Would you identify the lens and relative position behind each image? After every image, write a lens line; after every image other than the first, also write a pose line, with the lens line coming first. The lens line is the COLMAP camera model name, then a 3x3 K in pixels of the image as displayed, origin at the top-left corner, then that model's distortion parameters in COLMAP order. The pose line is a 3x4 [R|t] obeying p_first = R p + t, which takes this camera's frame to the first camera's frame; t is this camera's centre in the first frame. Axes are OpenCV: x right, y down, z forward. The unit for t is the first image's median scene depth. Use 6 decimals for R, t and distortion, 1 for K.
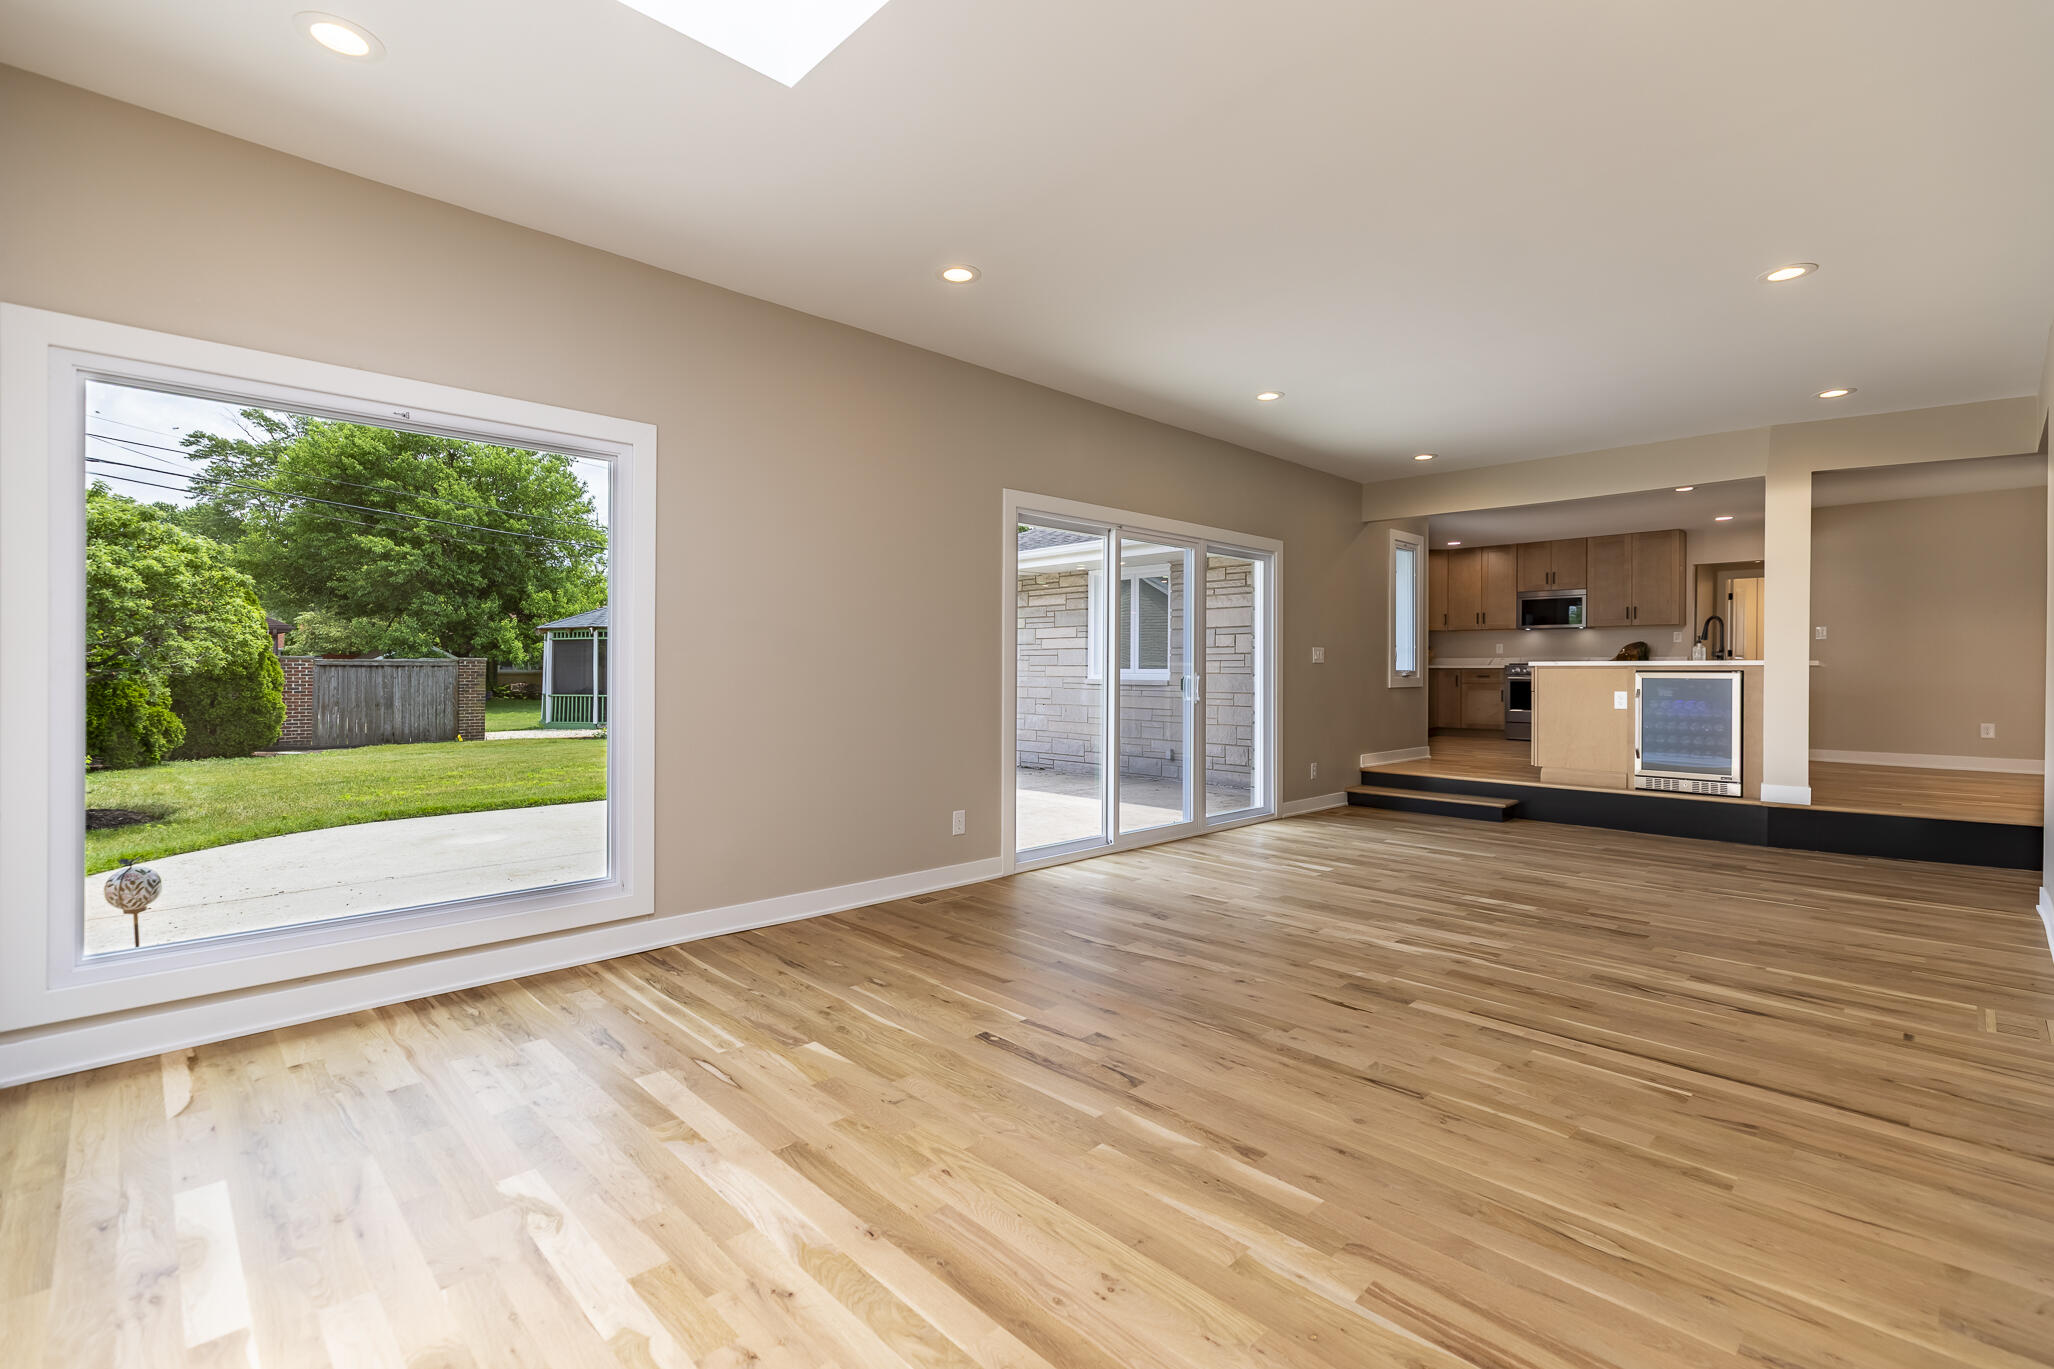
lens RADIAL K [[918.7, 0, 1037.6], [0, 918.7, 669.5], [0, 0, 1]] dist [0.008901, -0.002981]
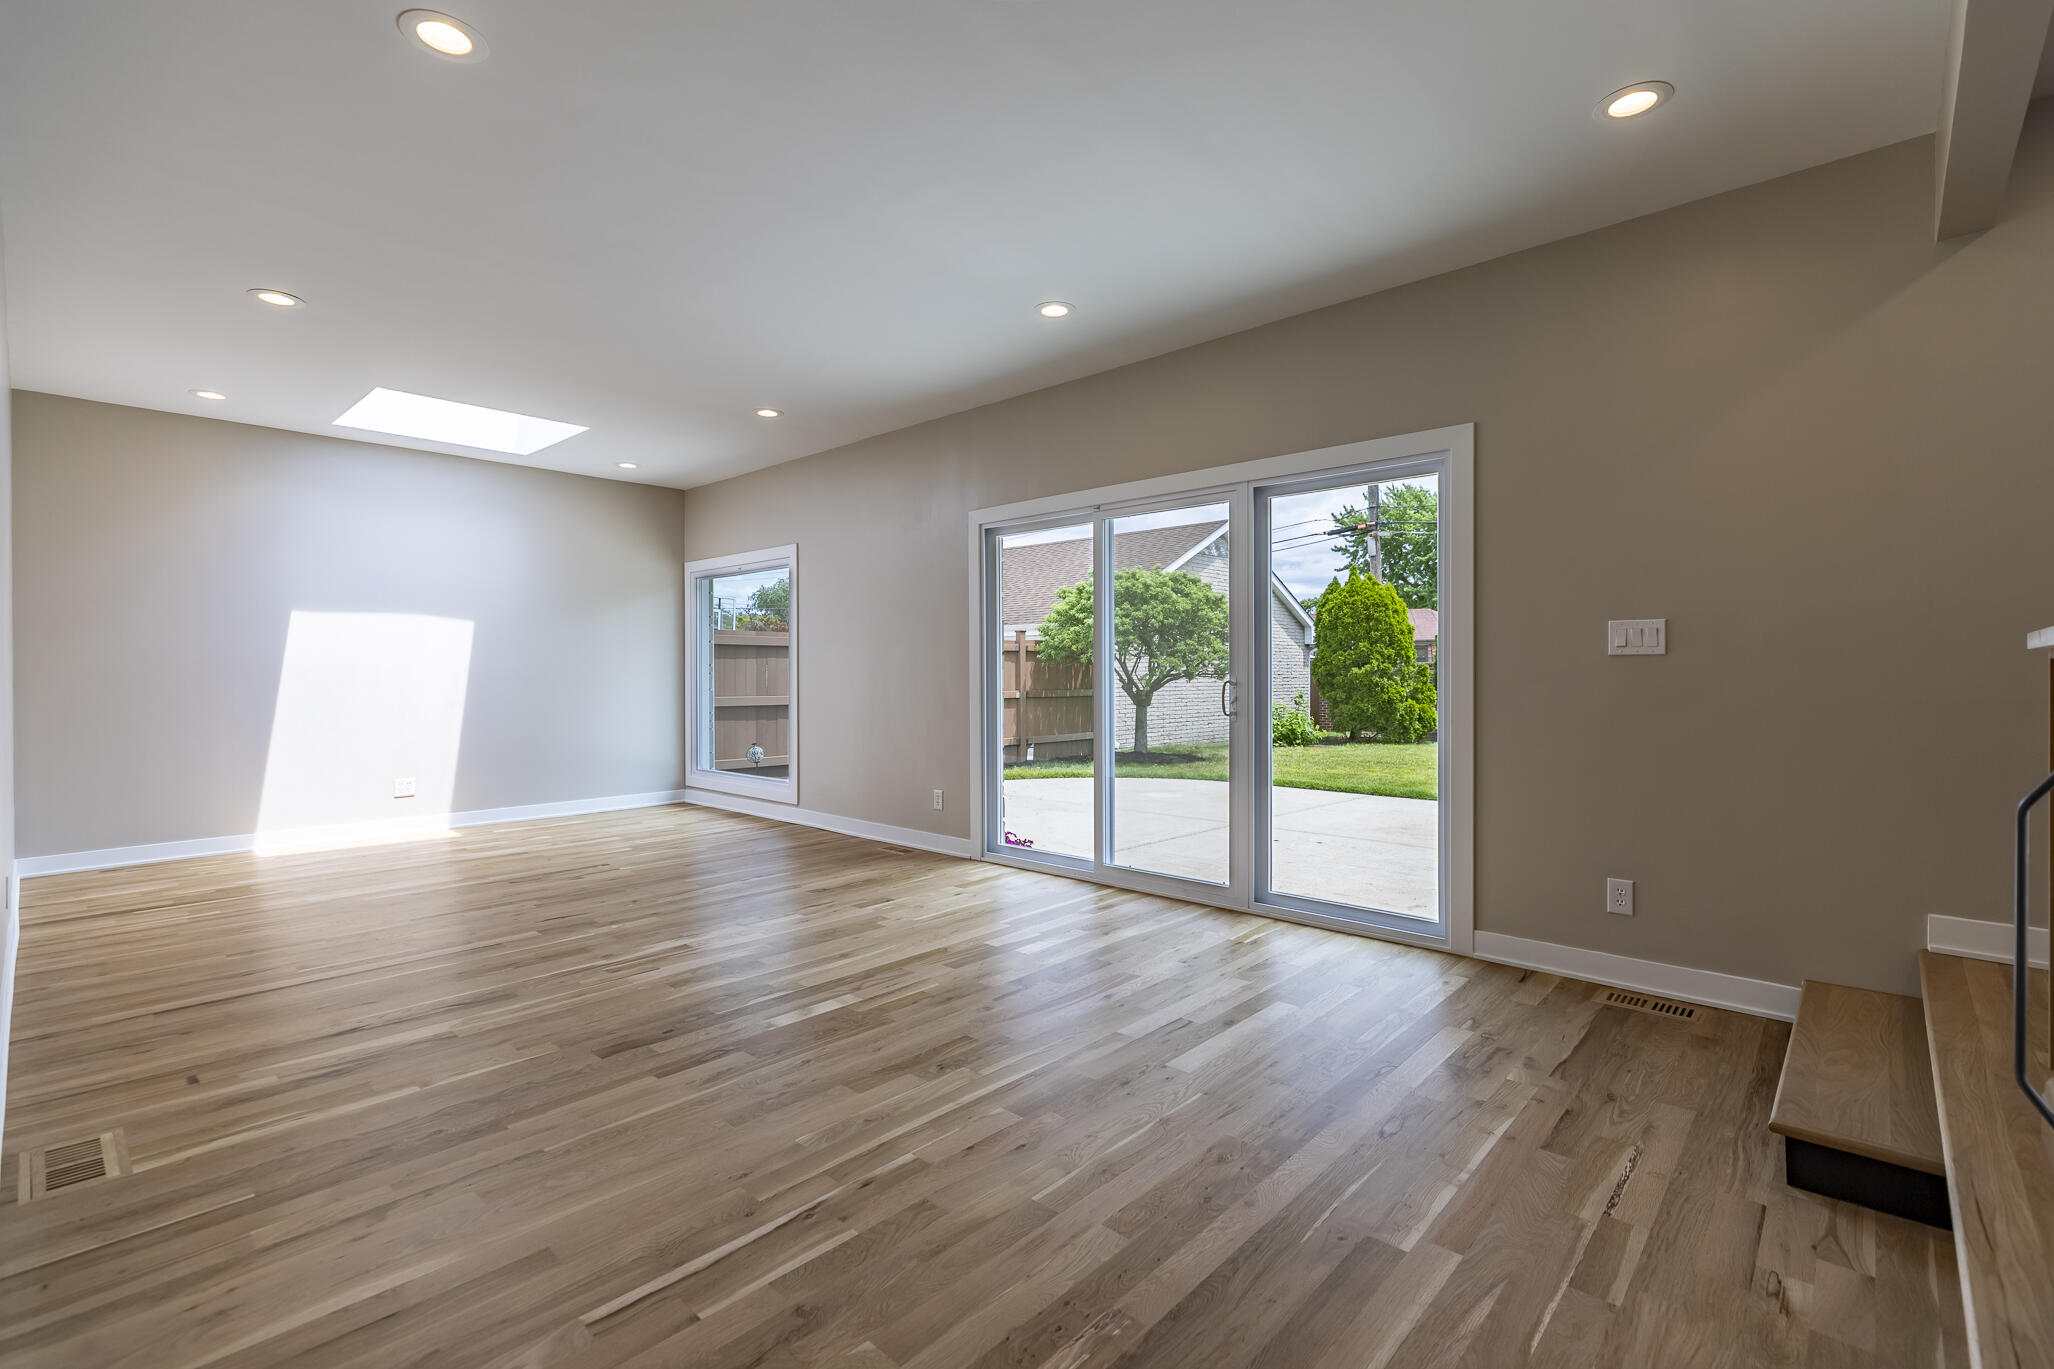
lens RADIAL K [[918.7, 0, 1042.0], [0, 918.7, 680.9], [0, 0, 1]] dist [0.008901, -0.002981]
pose [[0.052281, 0.005323, -0.998618, 0.526259], [0.003221, 0.999980, 0.005499, 0.001253], [0.998627, -0.003504, 0.052263, 0.497623]]
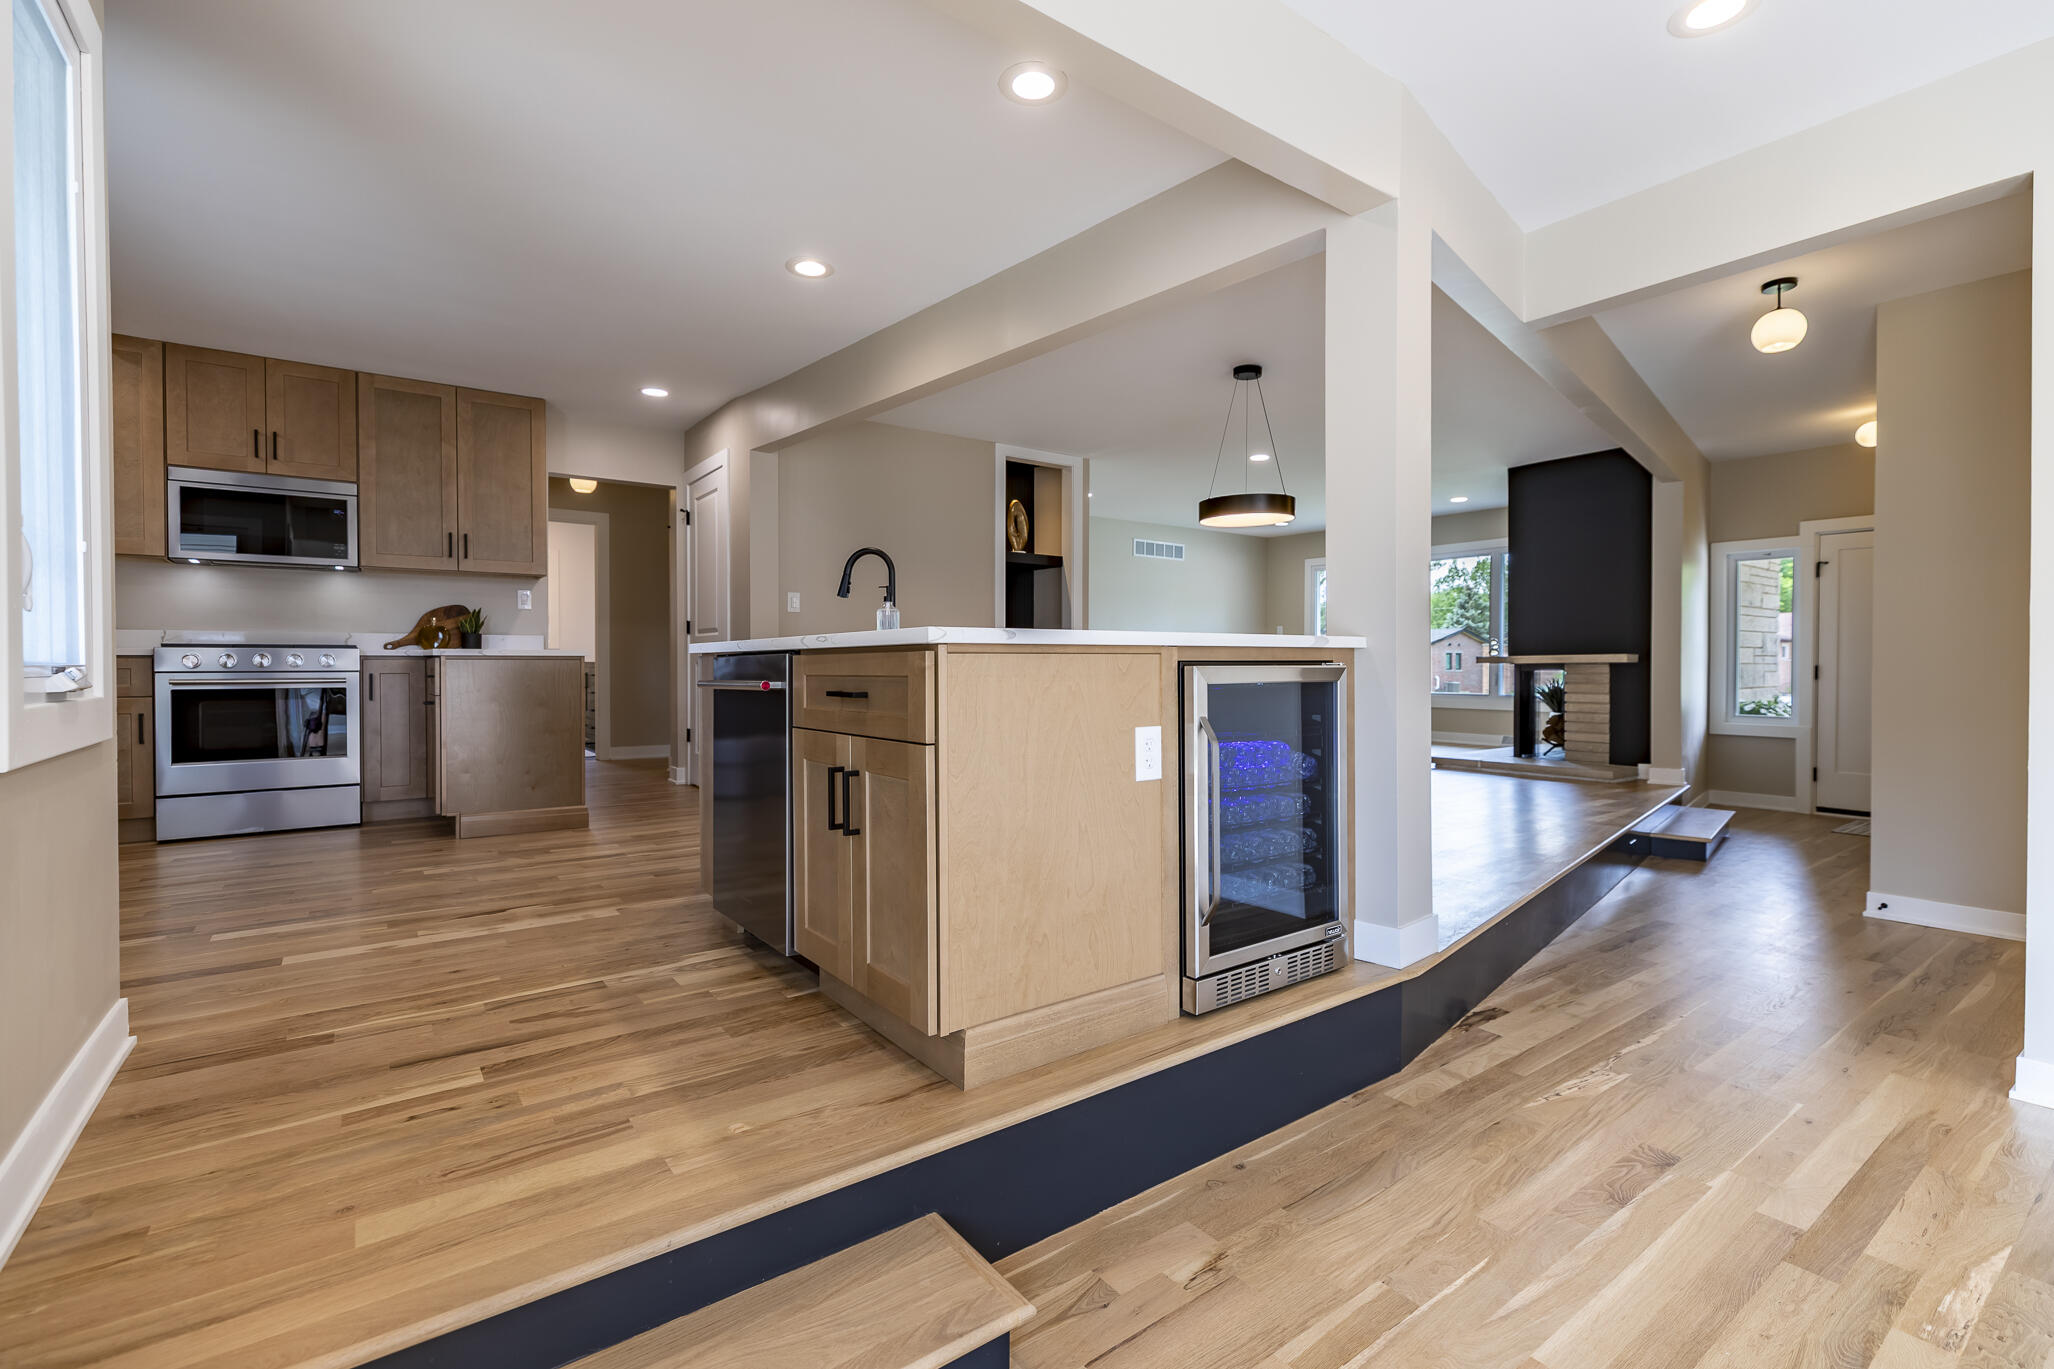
lens RADIAL K [[918.7, 0, 1033.2], [0, 918.7, 672.4], [0, 0, 1]] dist [0.008901, -0.002981]
pose [[0.142931, -0.016402, 0.989597, 0.200733], [0.002067, 0.999865, 0.016274, -0.000405], [-0.989730, -0.000280, 0.142946, 0.643807]]
